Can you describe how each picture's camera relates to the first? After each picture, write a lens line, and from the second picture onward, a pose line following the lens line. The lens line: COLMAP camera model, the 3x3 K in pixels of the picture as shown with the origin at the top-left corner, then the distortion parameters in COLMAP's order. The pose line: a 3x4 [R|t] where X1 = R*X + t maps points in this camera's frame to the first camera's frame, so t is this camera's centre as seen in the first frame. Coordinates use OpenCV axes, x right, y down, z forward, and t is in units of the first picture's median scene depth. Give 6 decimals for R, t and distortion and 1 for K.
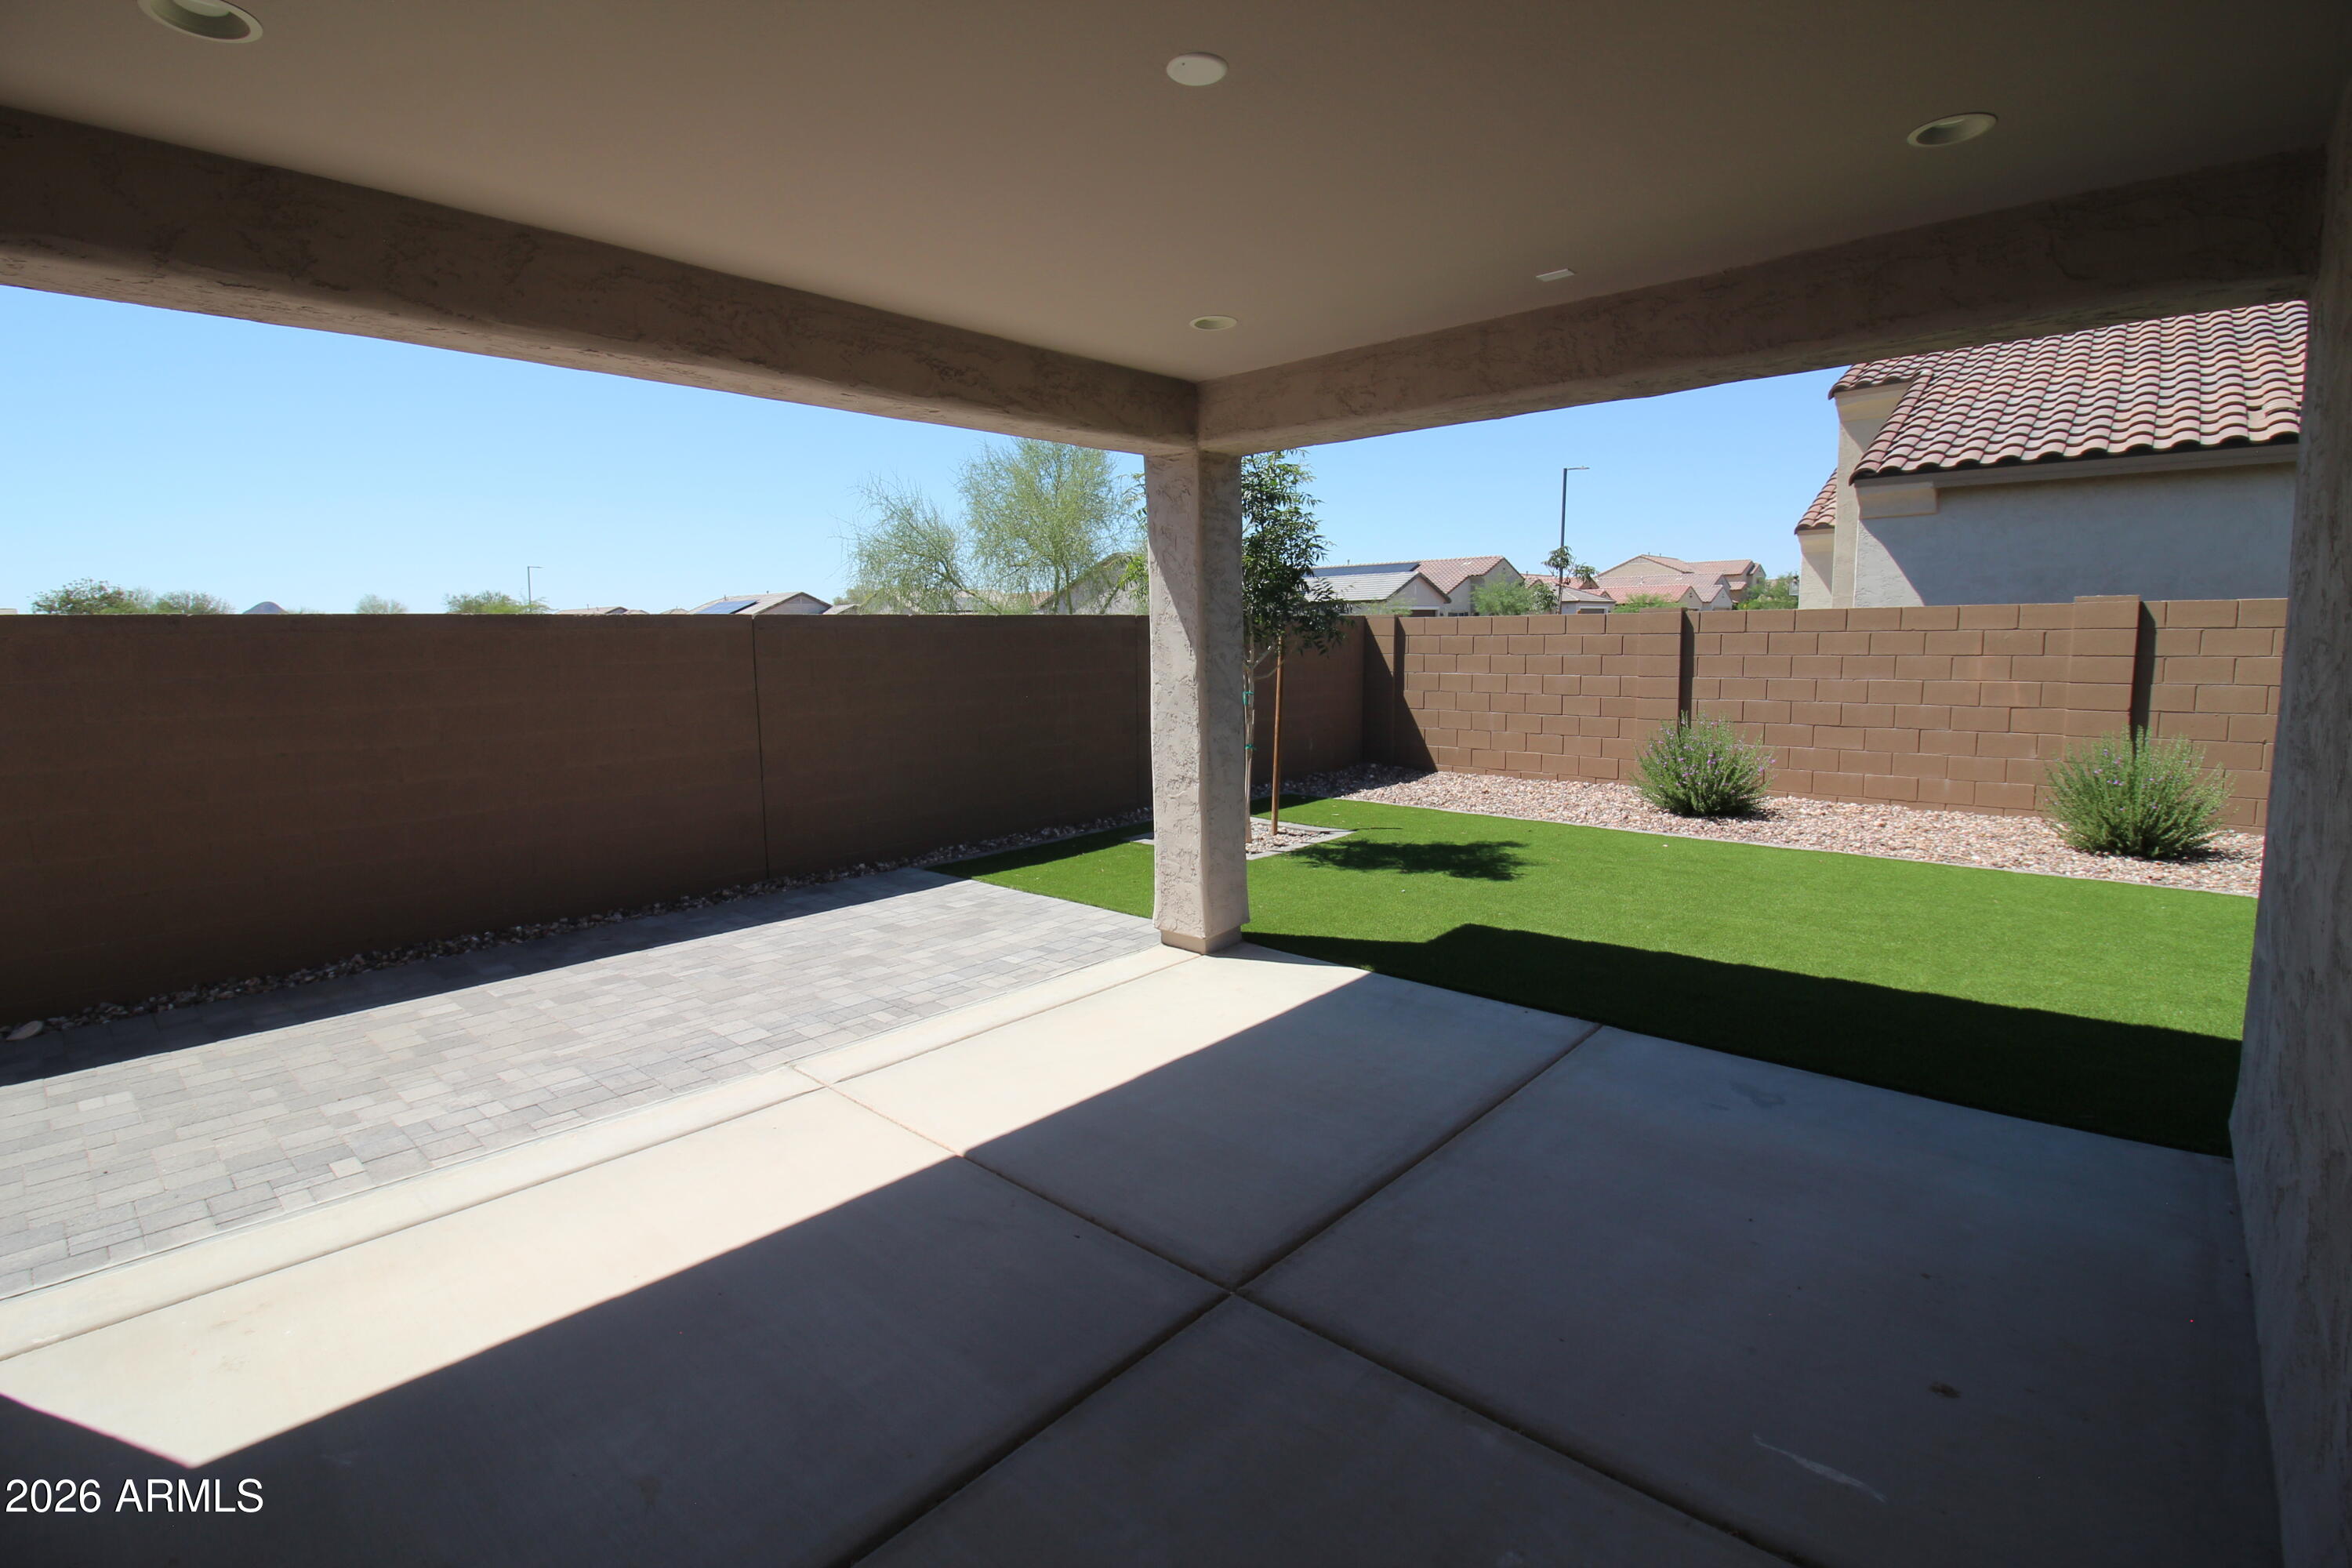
lens RADIAL K [[1084.7, 0, 1193.7], [0, 1084.7, 750.4], [0, 0, 1]] dist [0.004265, -0.013101]
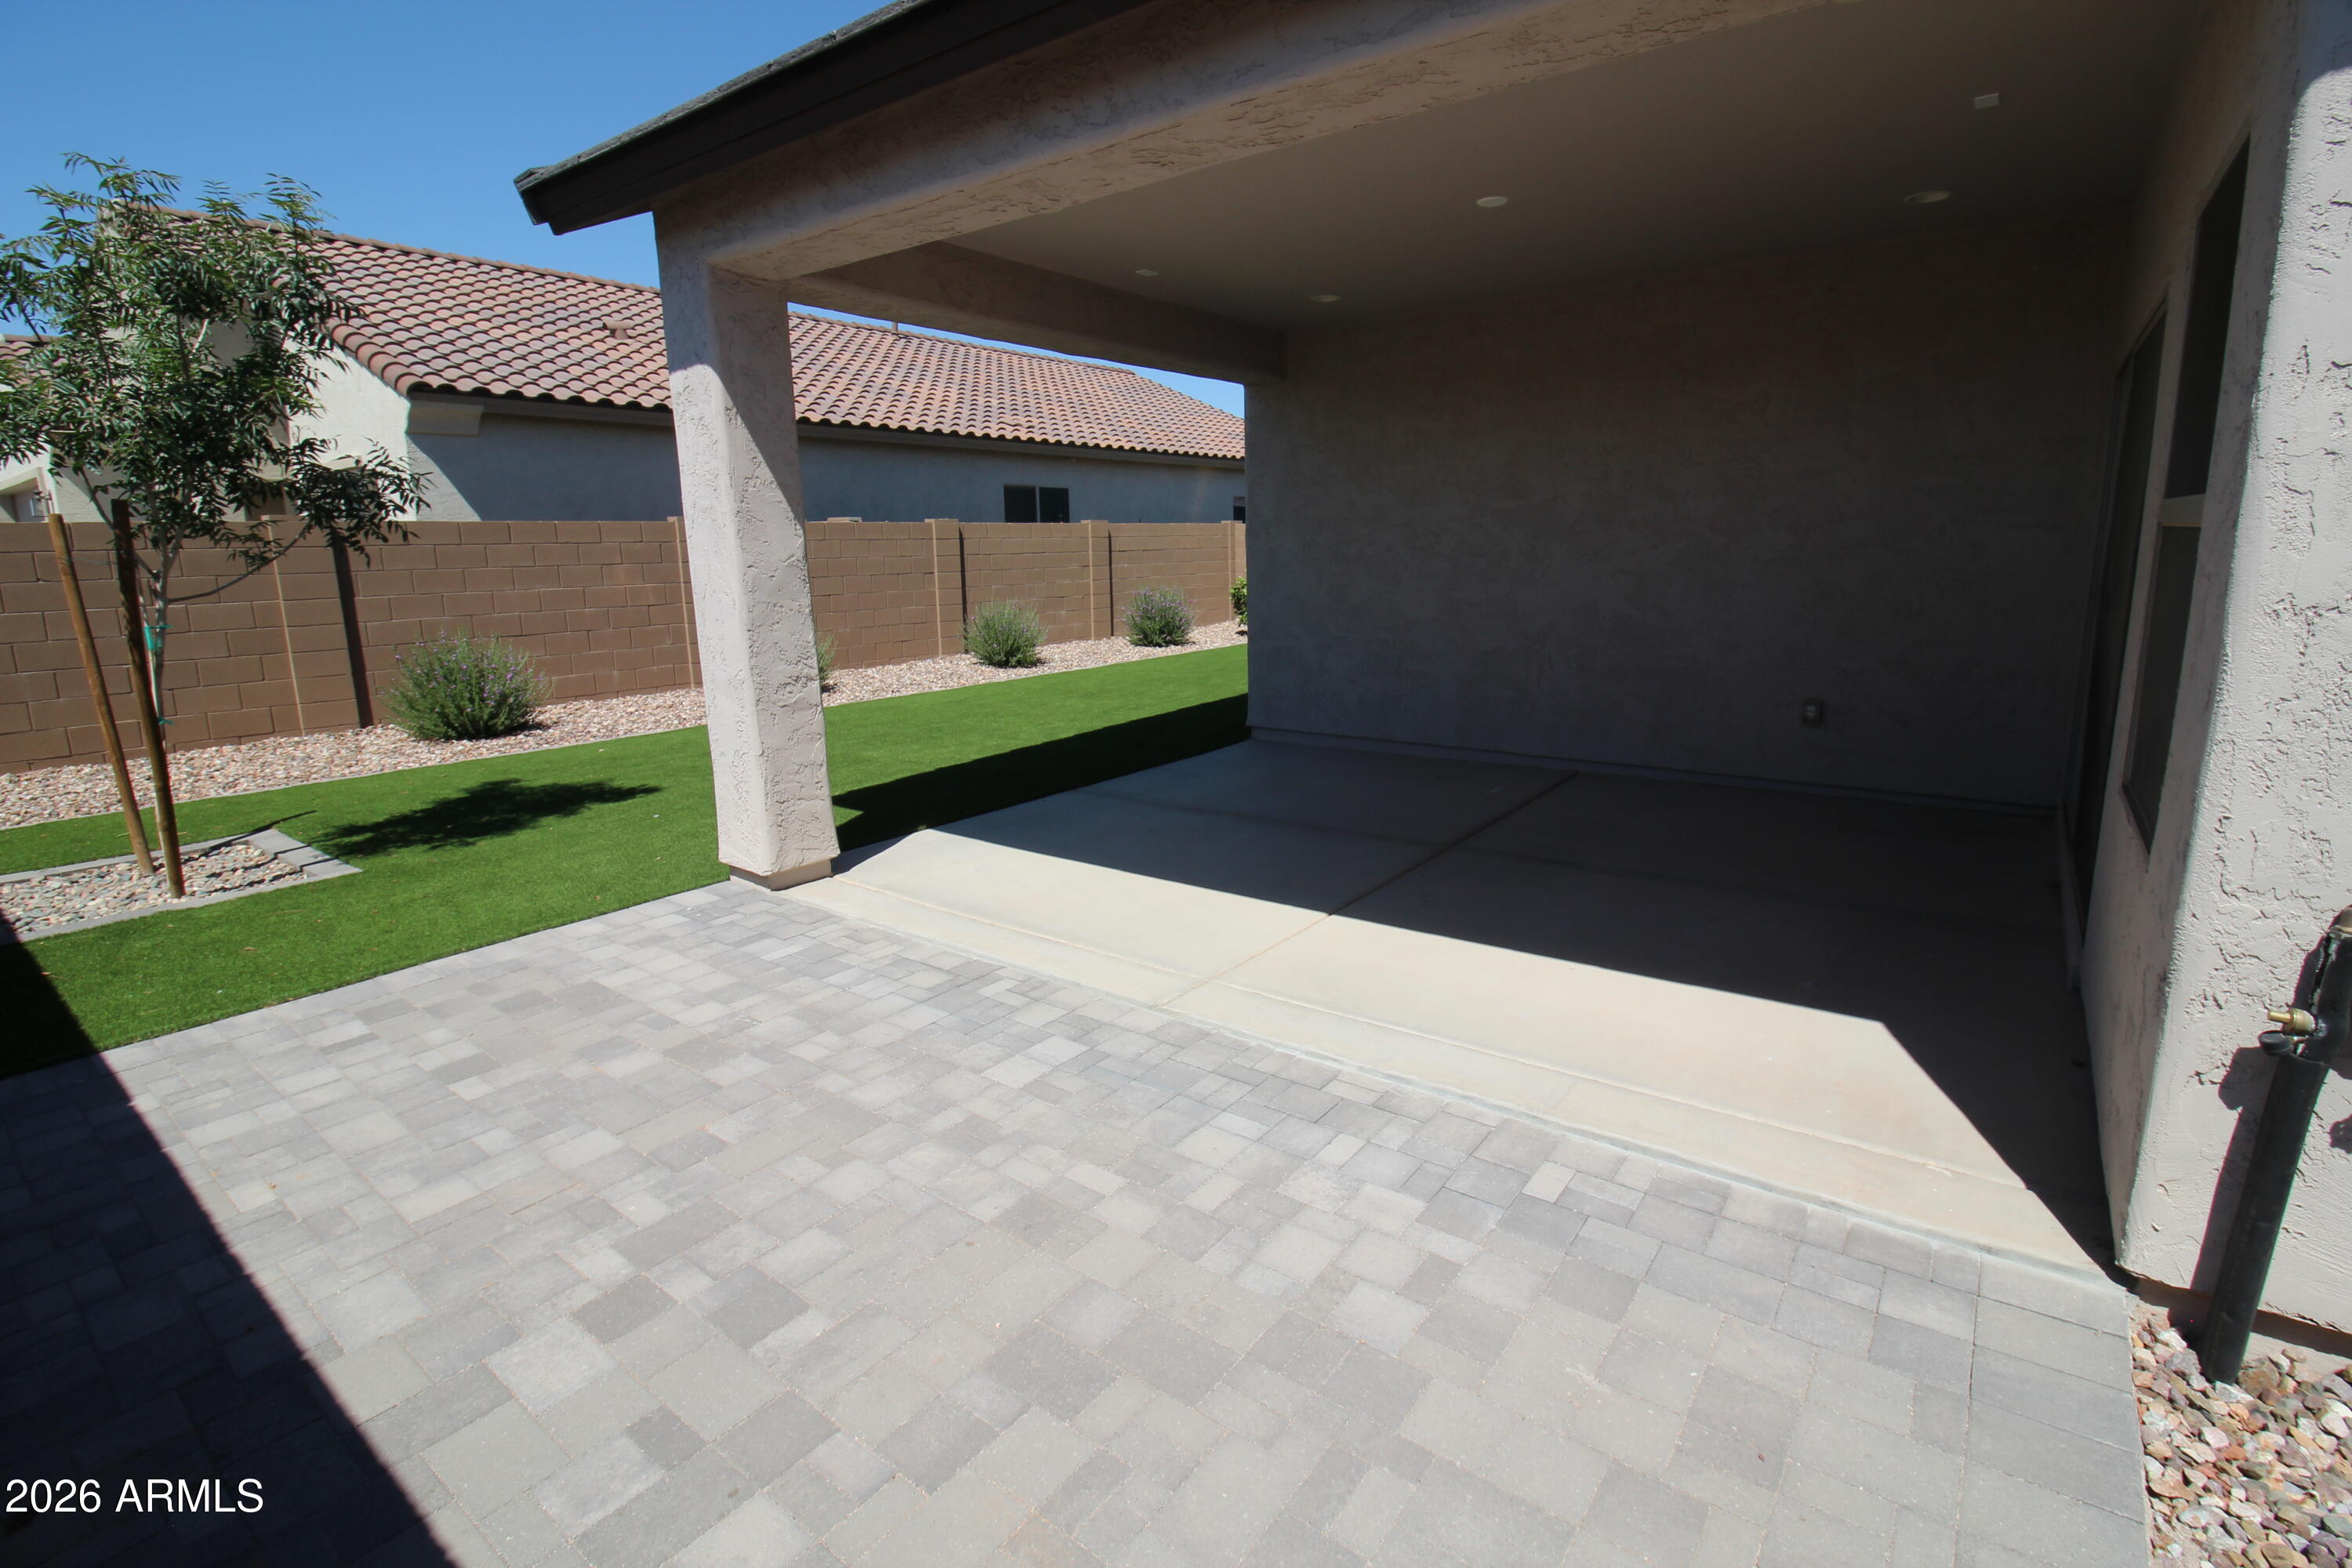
lens RADIAL K [[1084.7, 0, 1193.7], [0, 1084.7, 750.4], [0, 0, 1]] dist [0.004265, -0.013101]
pose [[-0.080039, -0.167431, 0.982629, -0.971142], [0.127021, 0.976042, 0.176655, -0.032788], [-0.988666, 0.138954, -0.056854, 0.842235]]
